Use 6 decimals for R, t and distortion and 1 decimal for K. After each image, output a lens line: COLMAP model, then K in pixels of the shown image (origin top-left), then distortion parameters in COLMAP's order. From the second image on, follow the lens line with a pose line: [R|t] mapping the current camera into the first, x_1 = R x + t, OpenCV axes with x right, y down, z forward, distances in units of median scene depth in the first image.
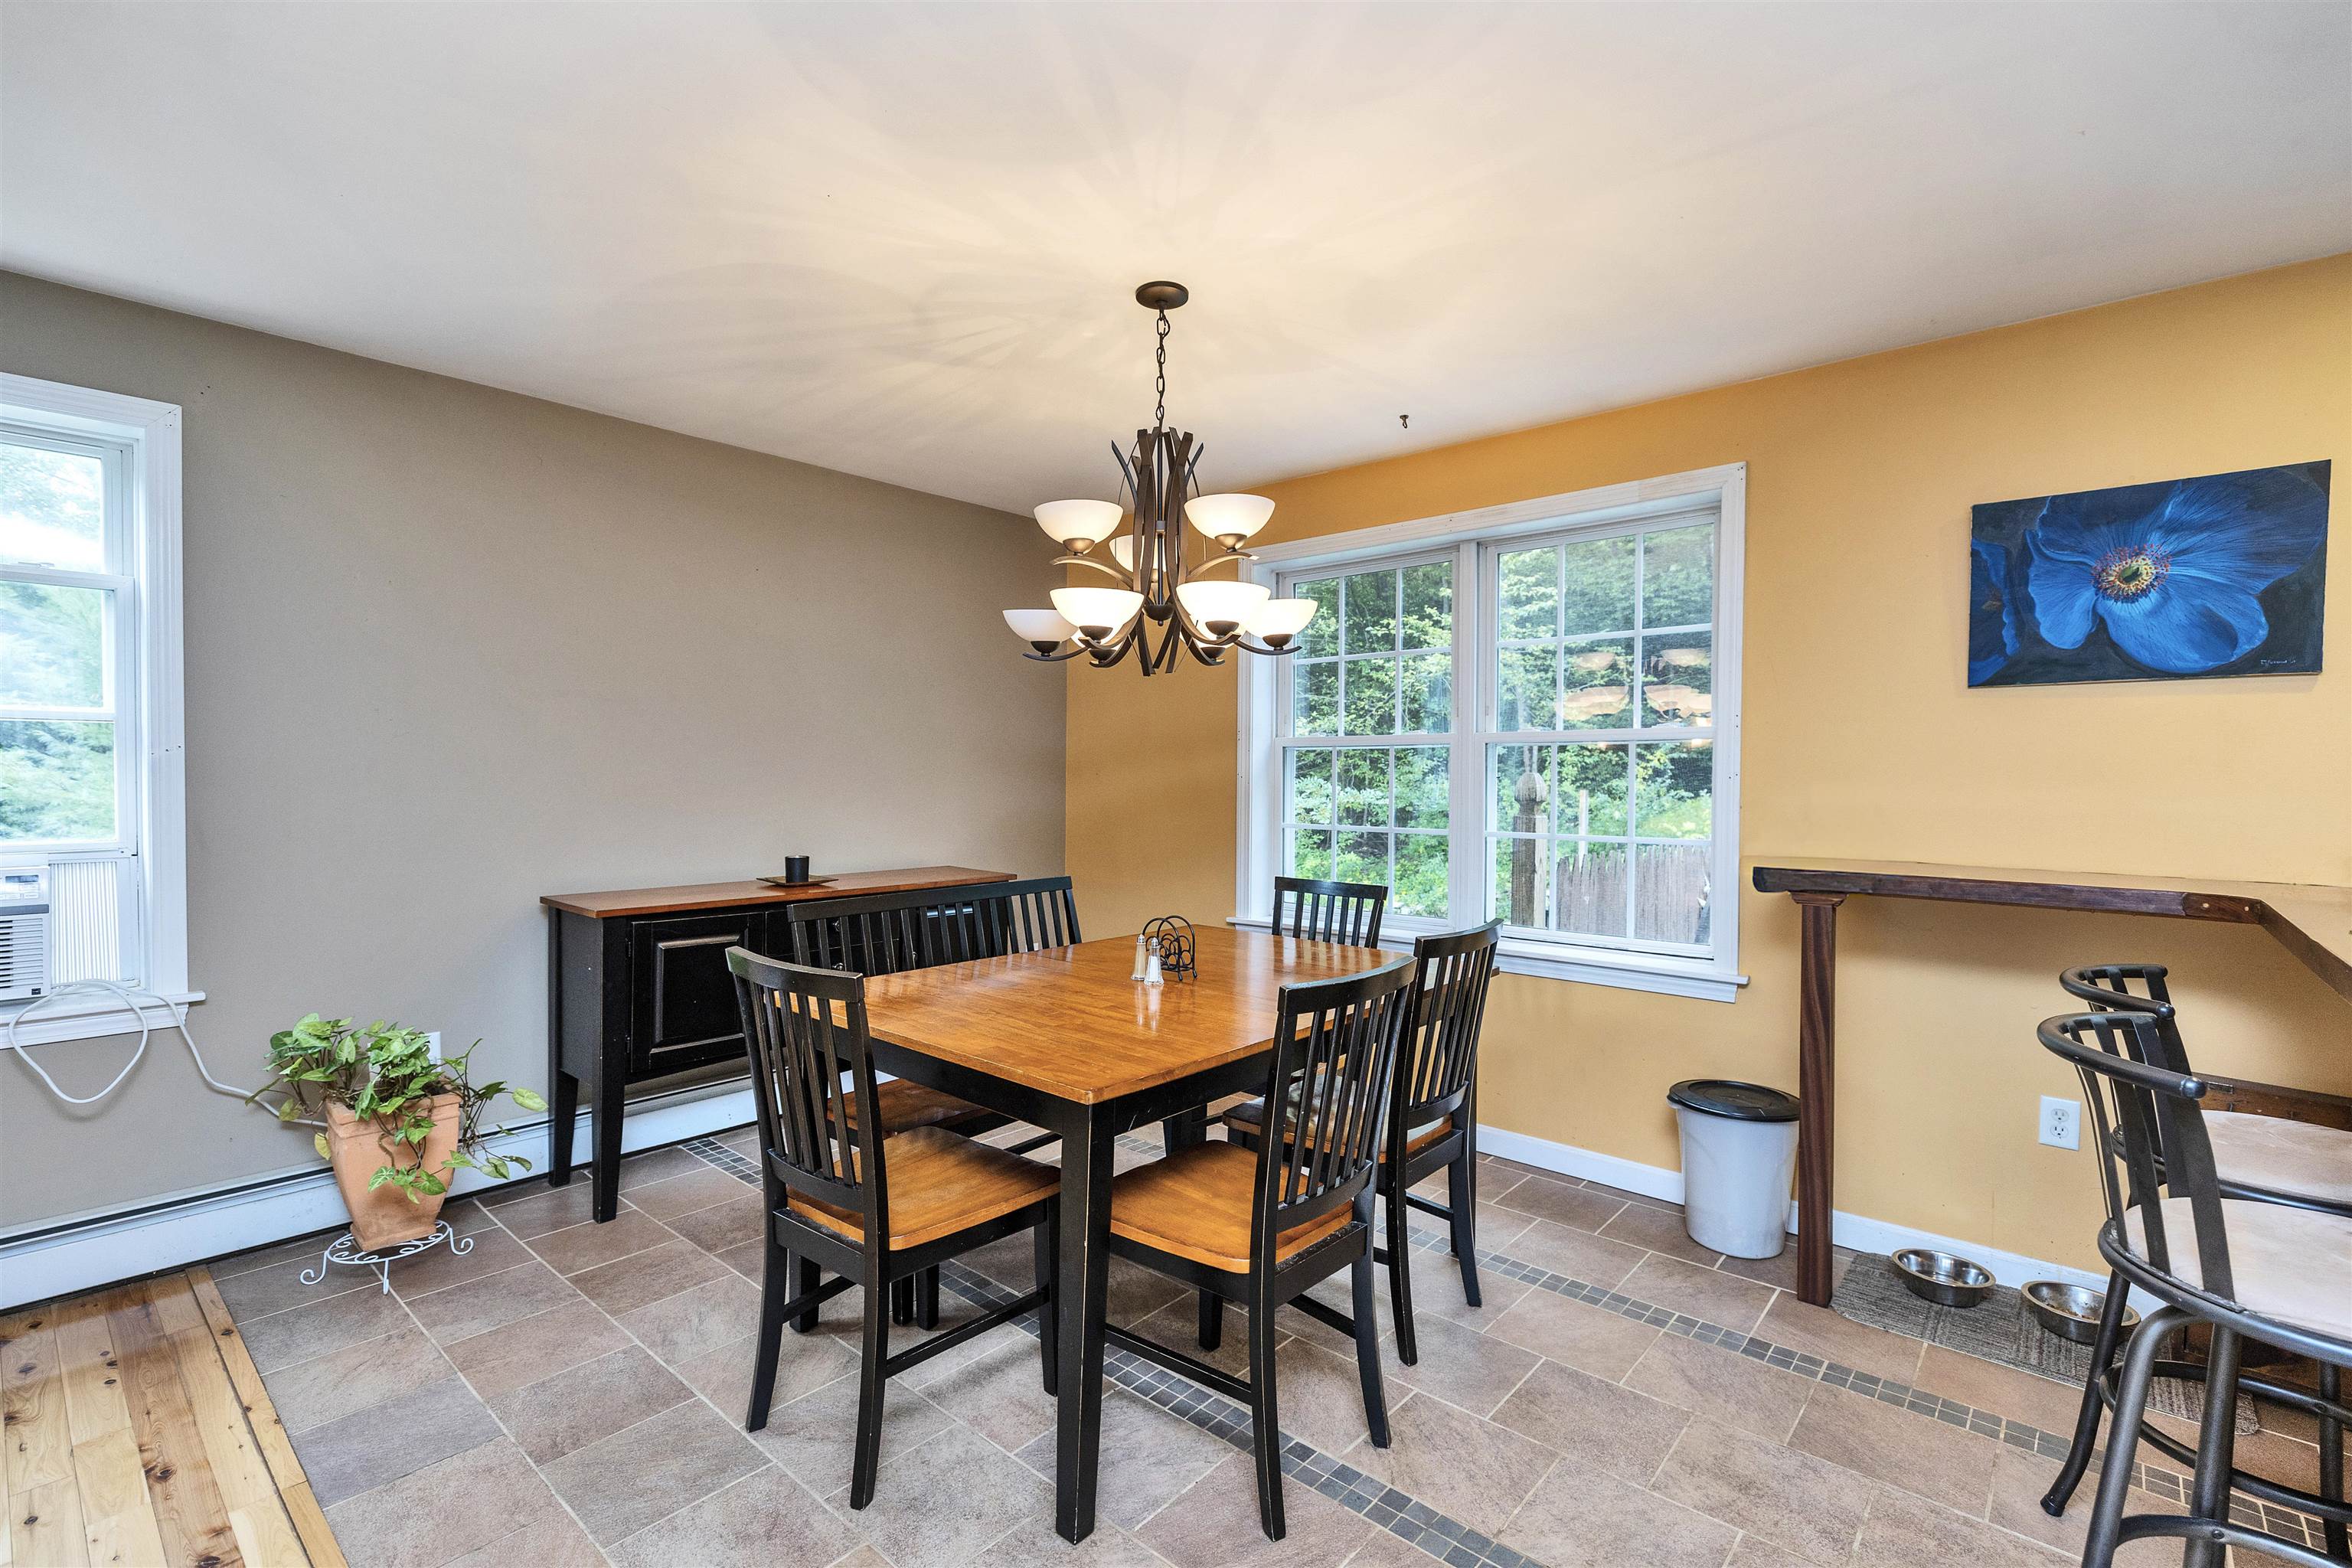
lens RADIAL K [[1046.3, 0, 1155.2], [0, 1046.3, 784.2], [0, 0, 1]] dist [0.003957, -0.000207]
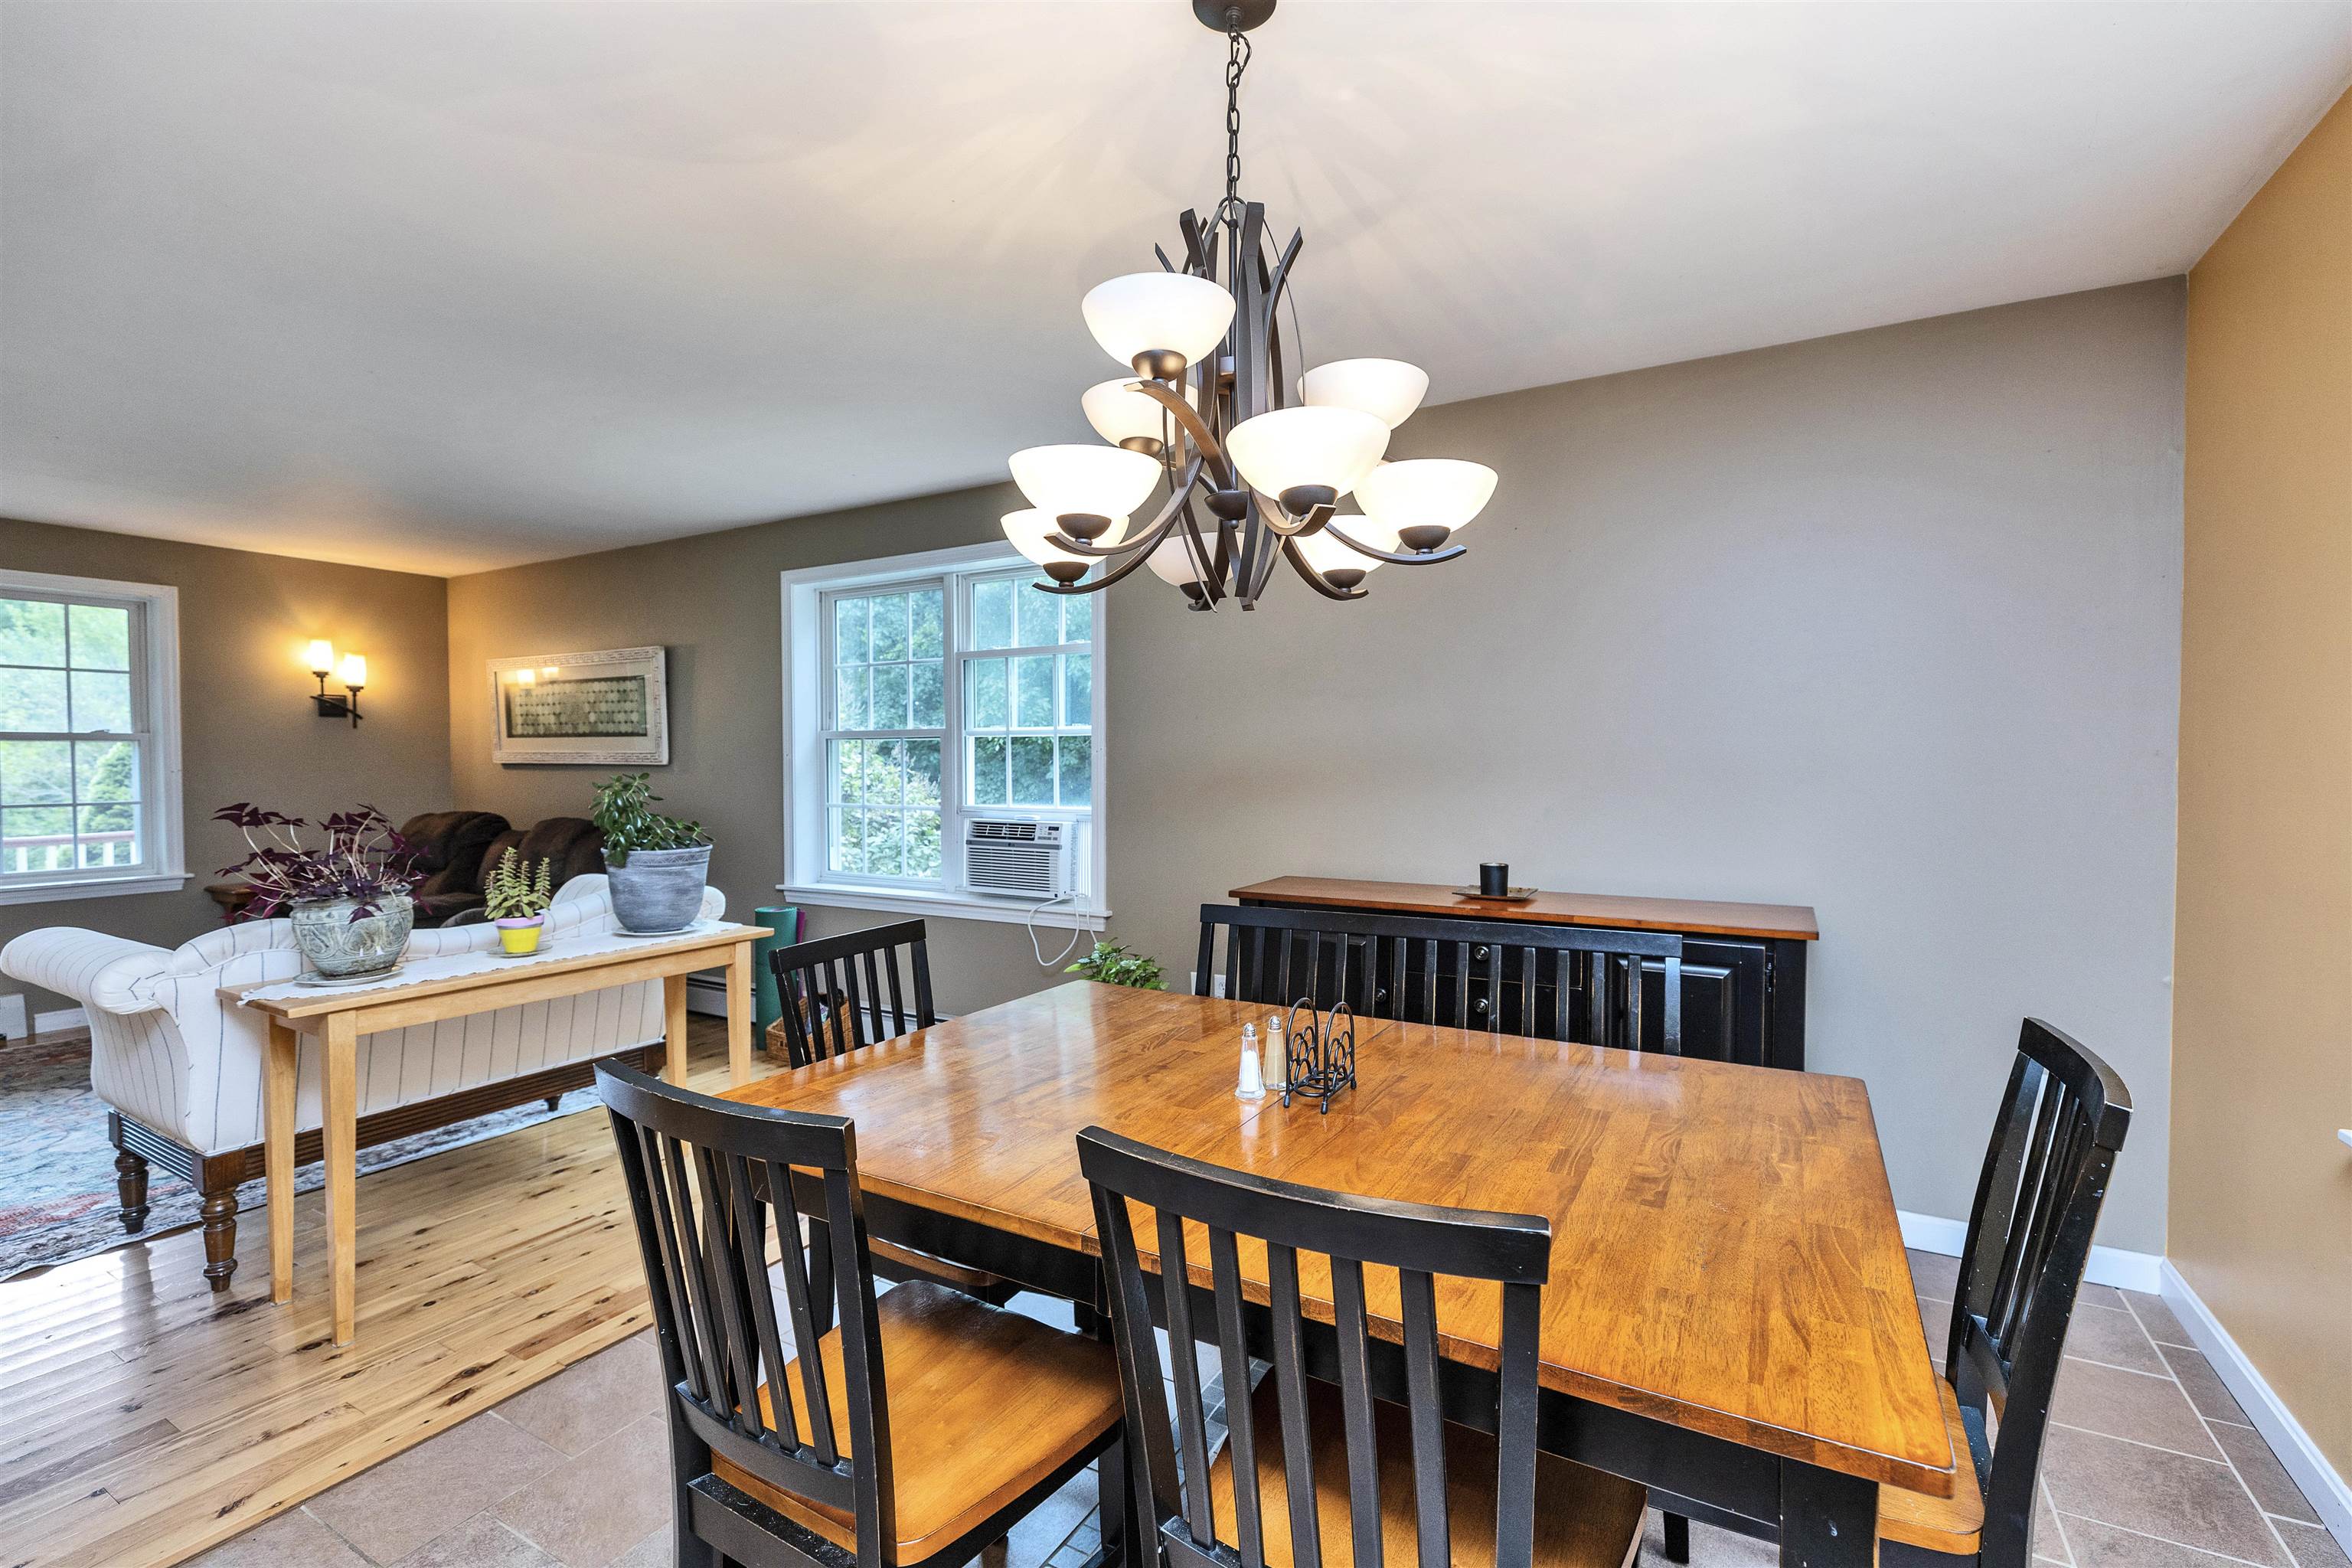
lens RADIAL K [[1050.9, 0, 1172.5], [0, 1050.9, 788.4], [0, 0, 1]] dist [0.000668, -0.000258]
pose [[0.203672, 0.016983, -0.978892, 0.605768], [-0.012464, 0.999813, 0.014752, -0.001138], [0.978960, 0.009196, 0.203845, 0.824988]]
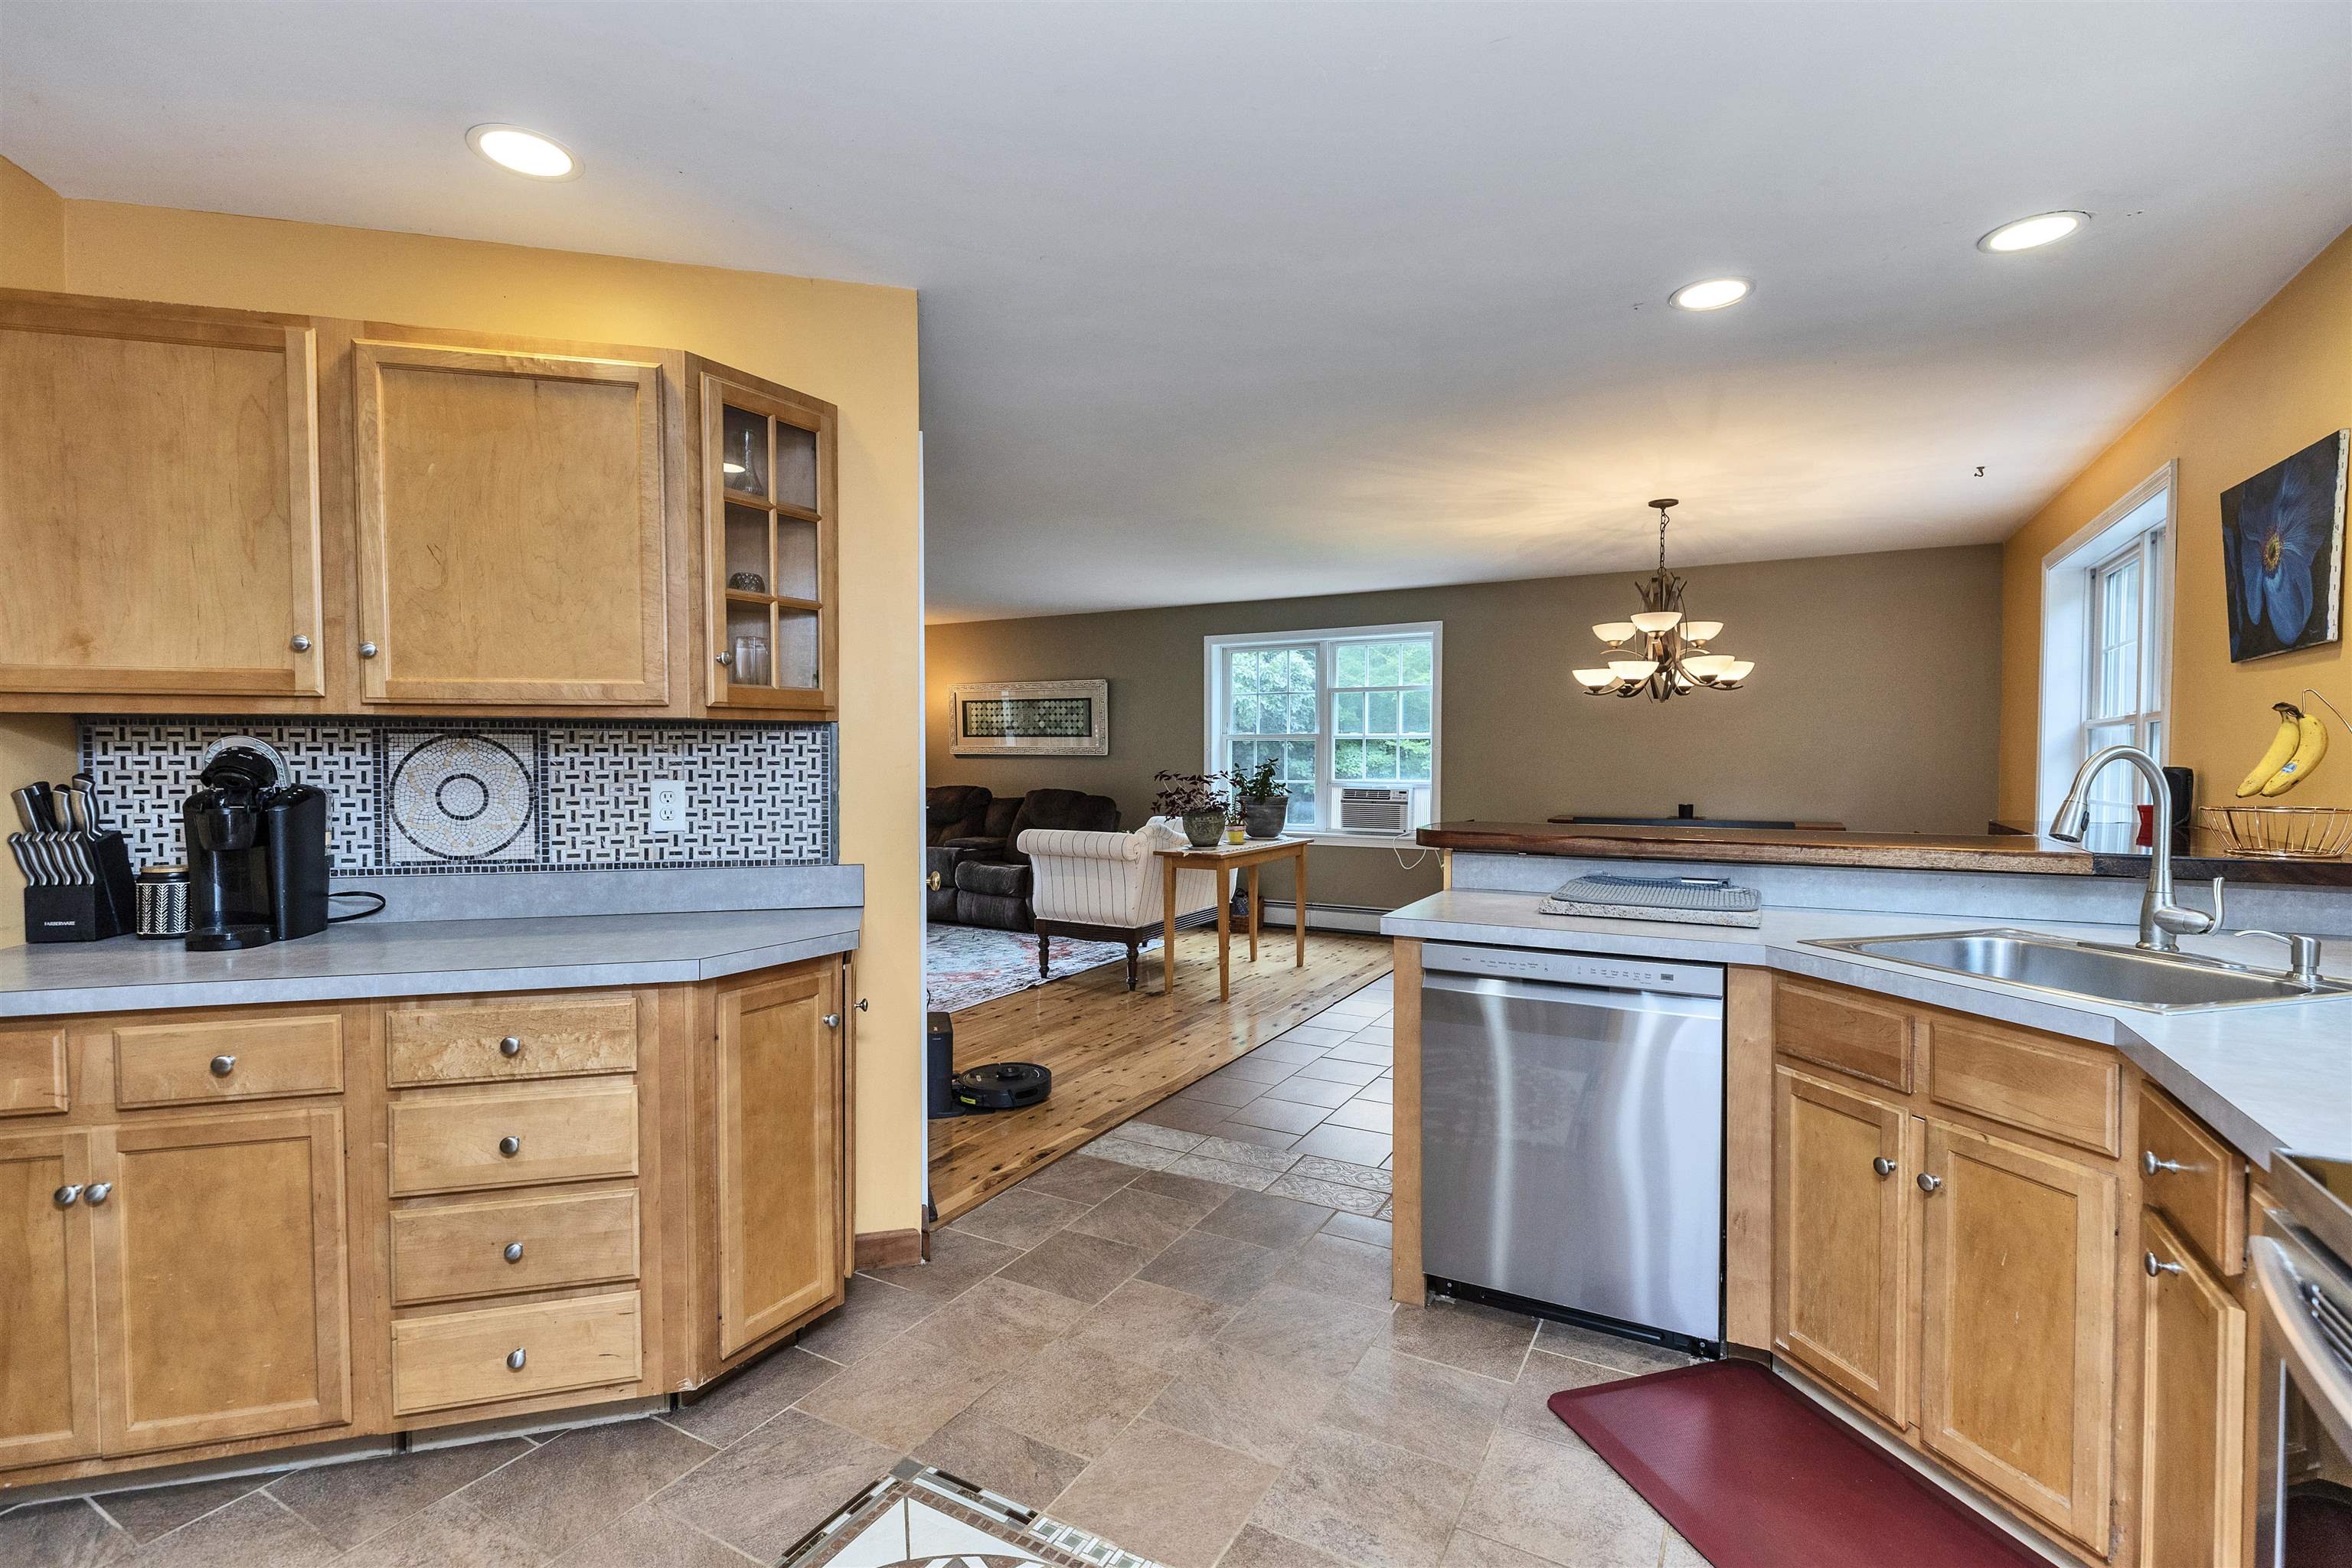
lens RADIAL K [[1083.0, 0, 1172.7], [0, 1083.0, 771.0], [0, 0, 1]] dist [-0.001551, -0.000510]
pose [[0.221773, 0.006061, -0.975080, 1.693608], [-0.016550, 0.999860, 0.002450, 0.032714], [0.974958, 0.015594, 0.221842, -0.294207]]
